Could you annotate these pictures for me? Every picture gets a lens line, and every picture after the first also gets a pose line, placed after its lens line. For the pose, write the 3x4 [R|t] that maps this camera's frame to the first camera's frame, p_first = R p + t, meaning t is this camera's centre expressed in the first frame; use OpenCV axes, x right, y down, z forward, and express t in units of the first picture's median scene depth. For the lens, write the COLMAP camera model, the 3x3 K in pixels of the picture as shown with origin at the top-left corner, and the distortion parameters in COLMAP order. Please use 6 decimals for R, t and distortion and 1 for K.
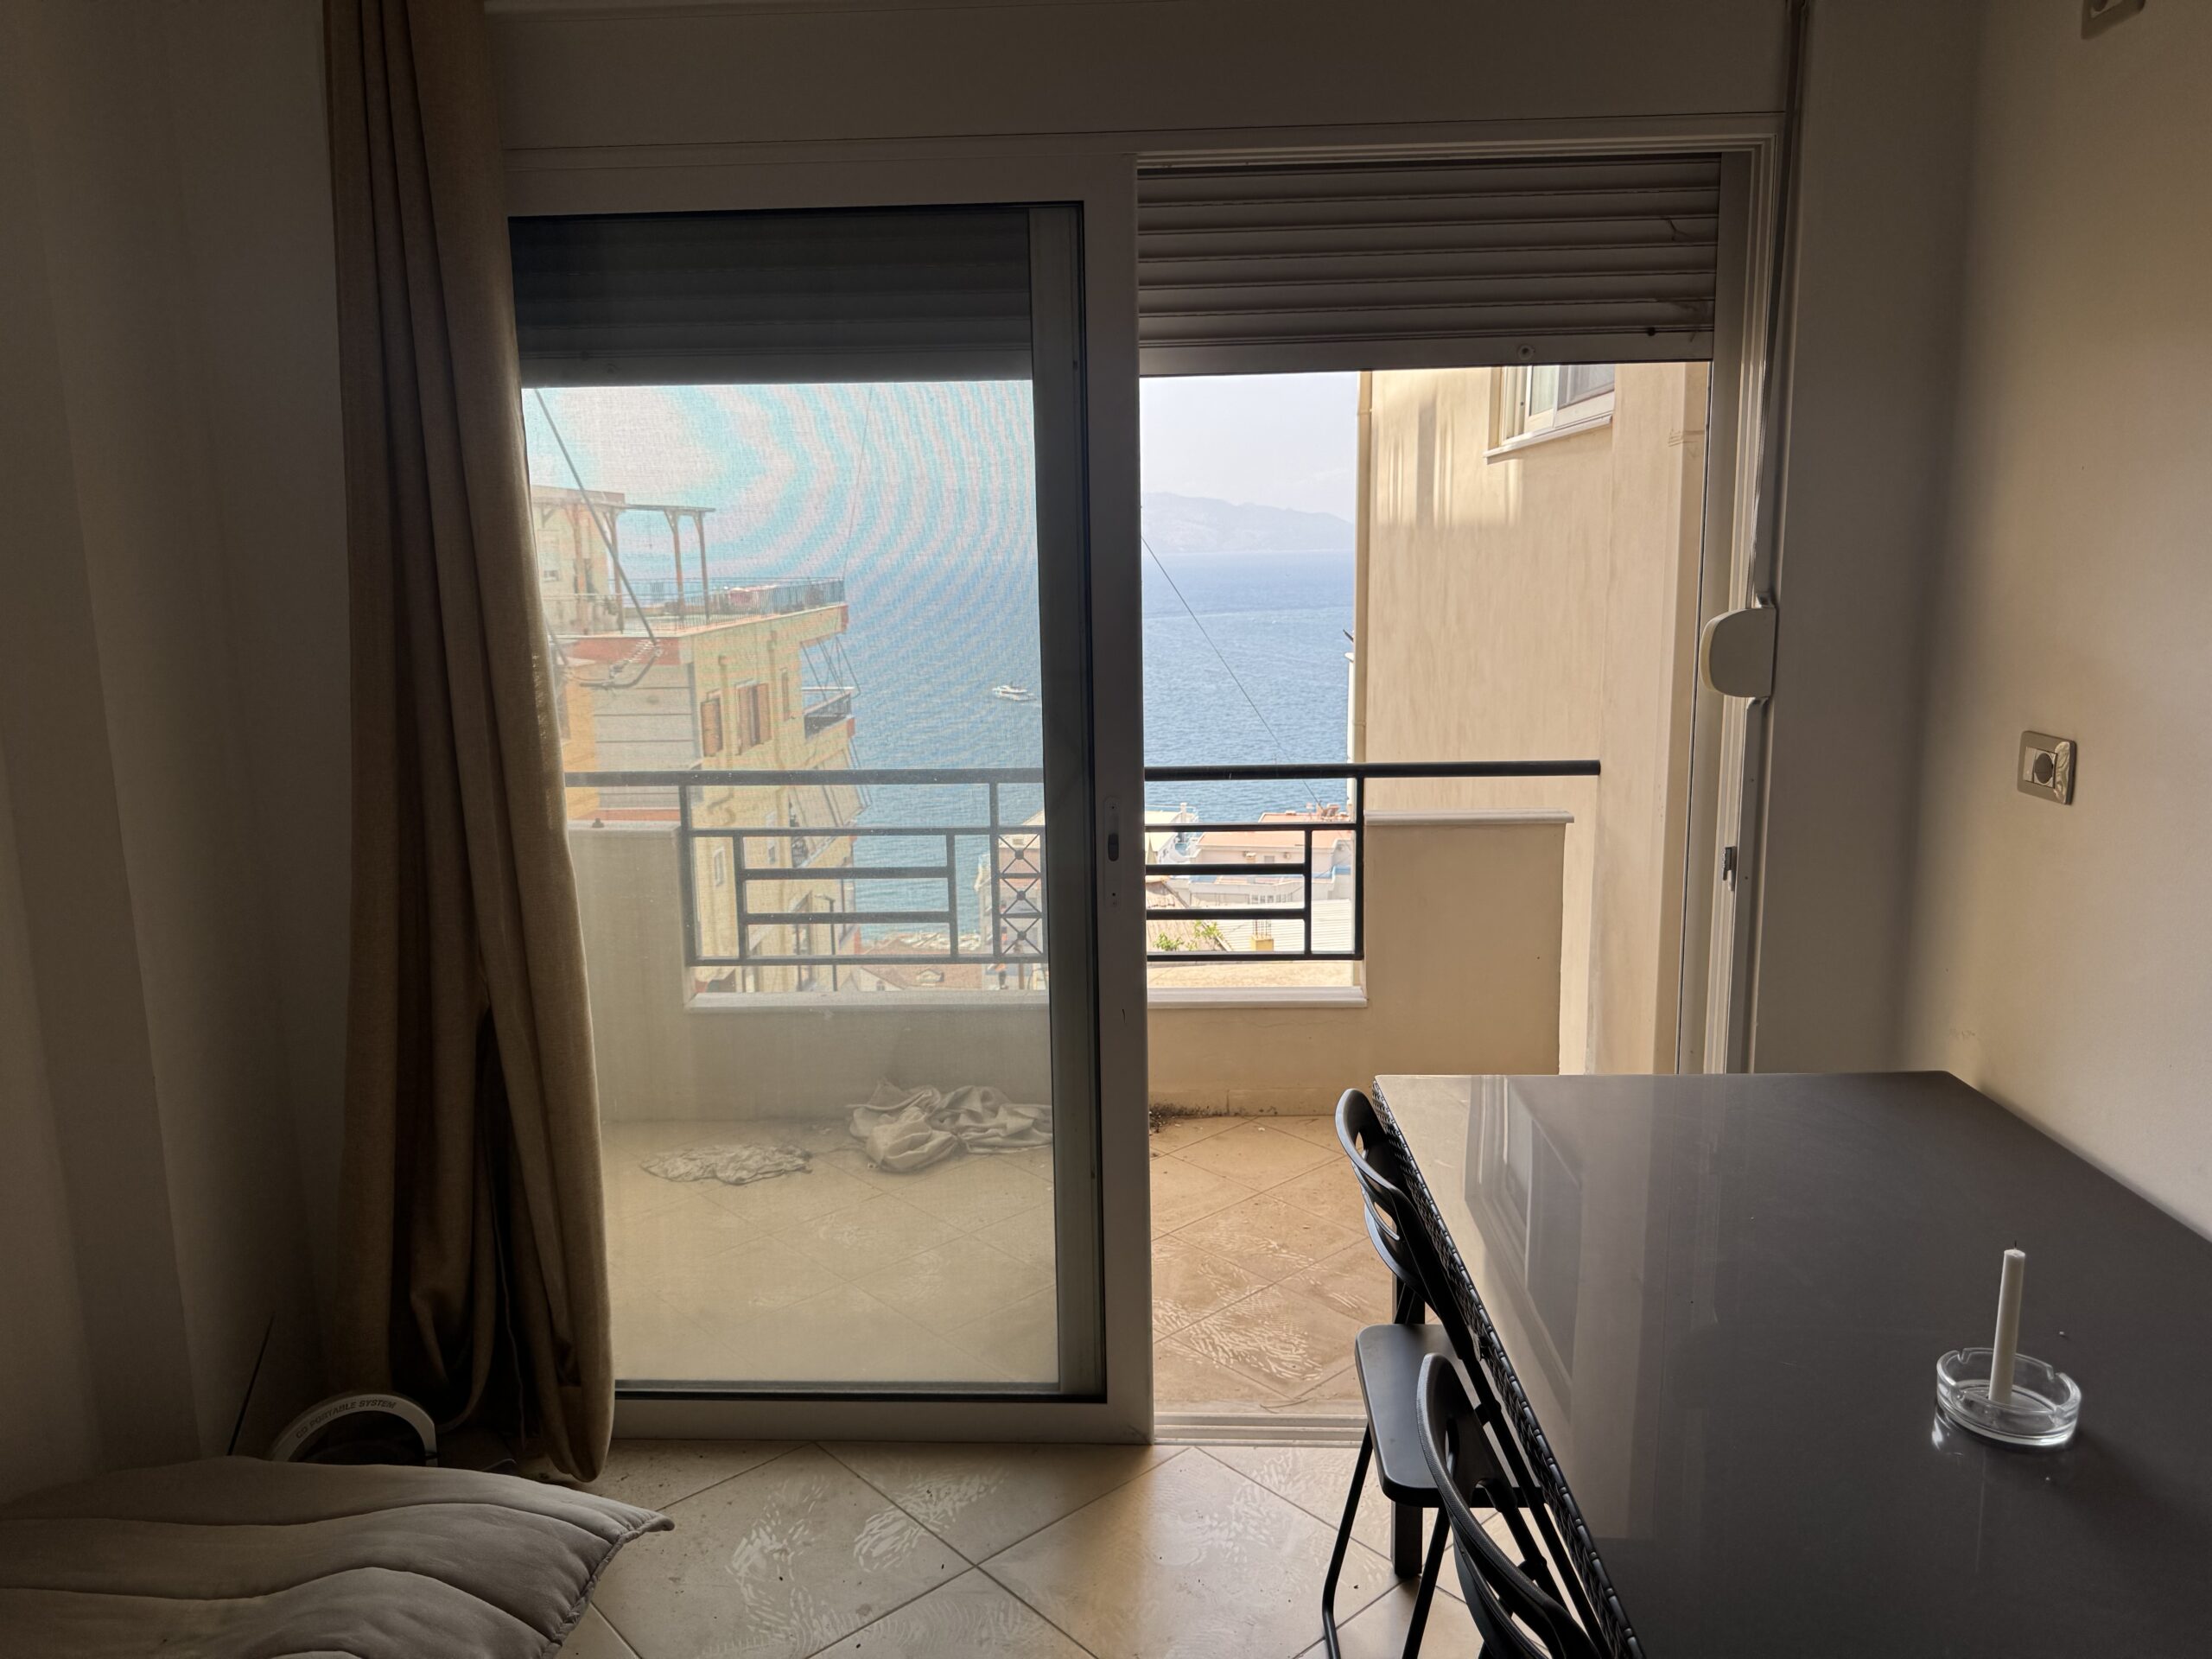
lens RADIAL K [[1575.6, 0, 1103.0], [0, 1575.6, 832.6], [0, 0, 1]] dist [0.075115, 0.000408]
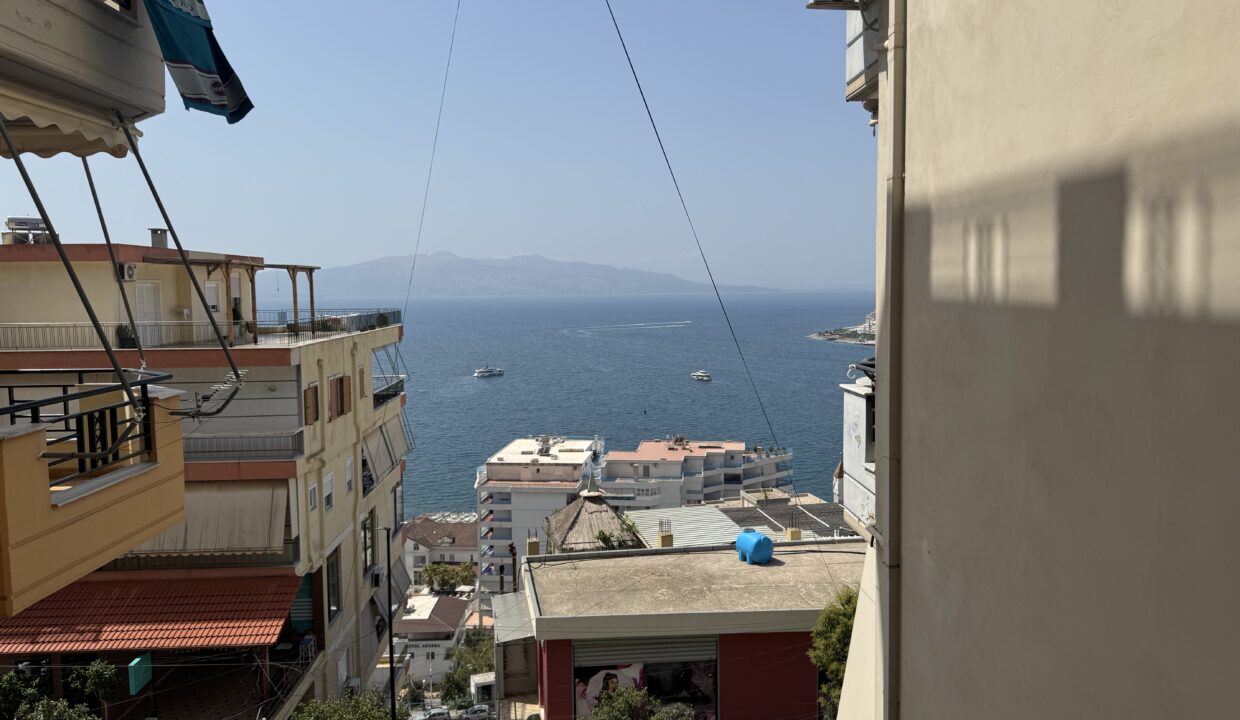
lens RADIAL K [[865.0, 0, 649.4], [0, 865.0, 338.4], [0, 0, 1]] dist [0.012135, -0.000928]
pose [[0.992728, 0.002255, 0.120357, -0.019080], [0.012663, 0.992321, -0.123041, -0.020429], [-0.119710, 0.123670, 0.985076, 0.104801]]
